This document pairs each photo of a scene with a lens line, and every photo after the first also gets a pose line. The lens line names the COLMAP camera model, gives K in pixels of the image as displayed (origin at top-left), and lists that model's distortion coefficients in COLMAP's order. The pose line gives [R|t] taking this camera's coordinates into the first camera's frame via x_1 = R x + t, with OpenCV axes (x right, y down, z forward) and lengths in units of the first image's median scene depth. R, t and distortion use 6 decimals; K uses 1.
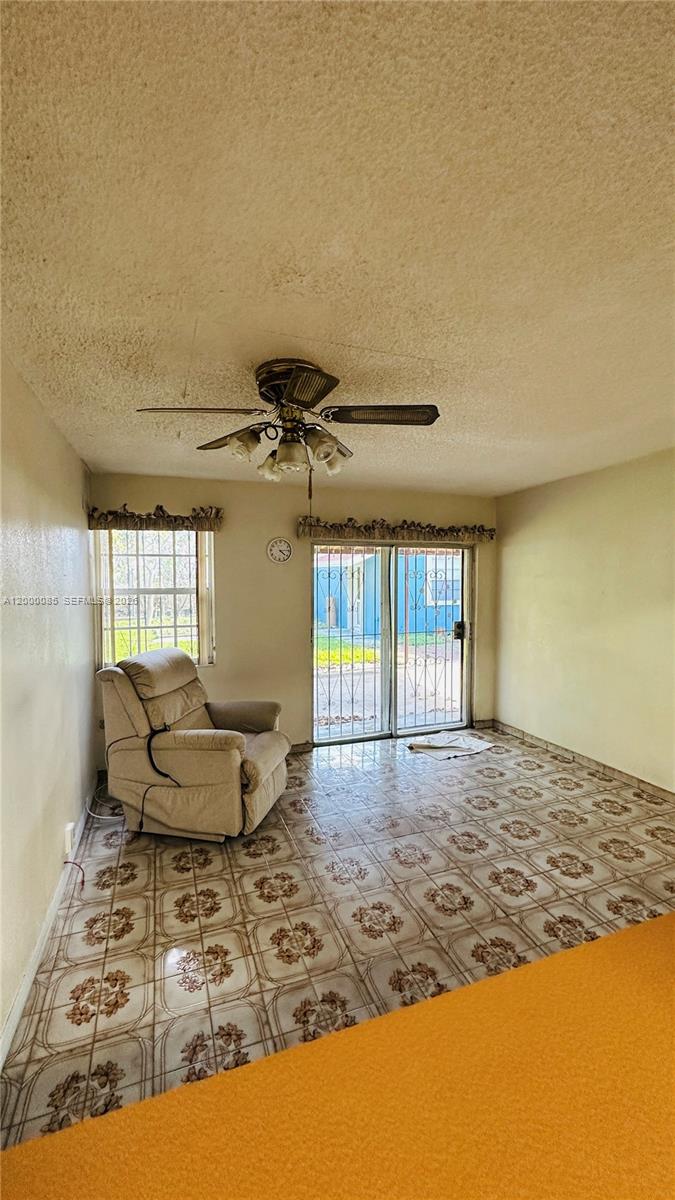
lens RADIAL K [[479.5, 0, 337.5], [0, 479.5, 600.0], [0, 0, 1]] dist [-0.000023, -0.000451]
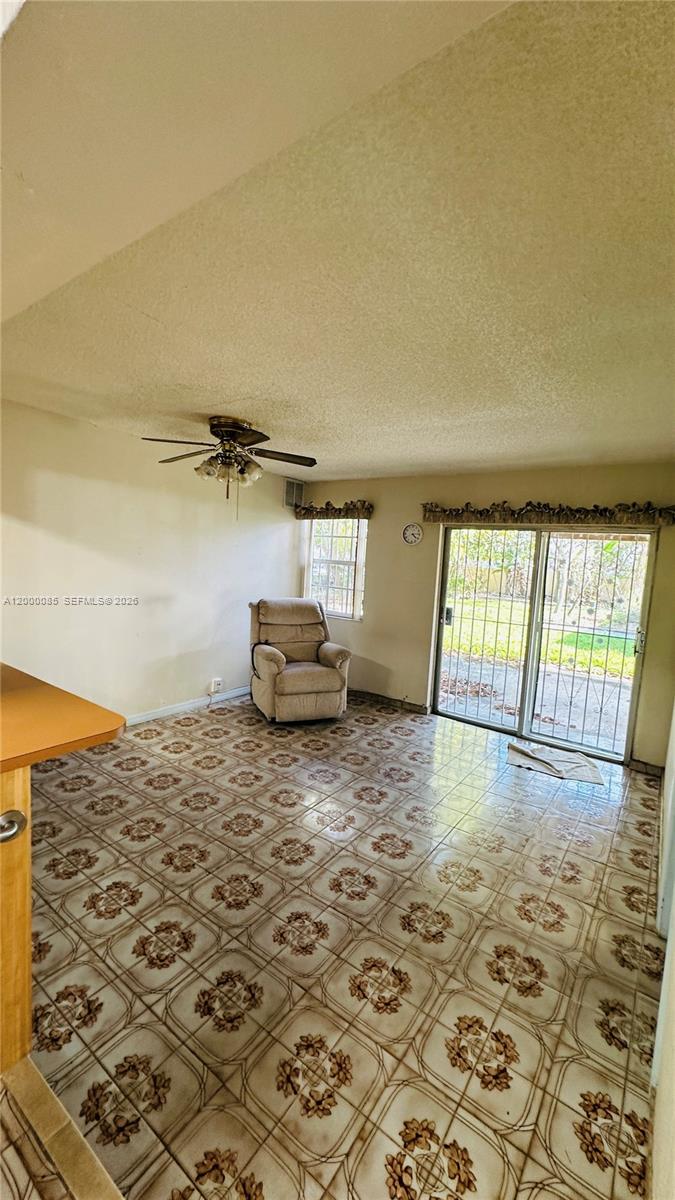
lens RADIAL K [[479.5, 0, 337.5], [0, 479.5, 600.0], [0, 0, 1]] dist [-0.000023, -0.000451]
pose [[0.551694, 0.117000, -0.825800, 0.877280], [-0.097987, 0.992347, 0.075135, -0.016310], [0.828271, 0.039466, 0.558936, 0.237578]]
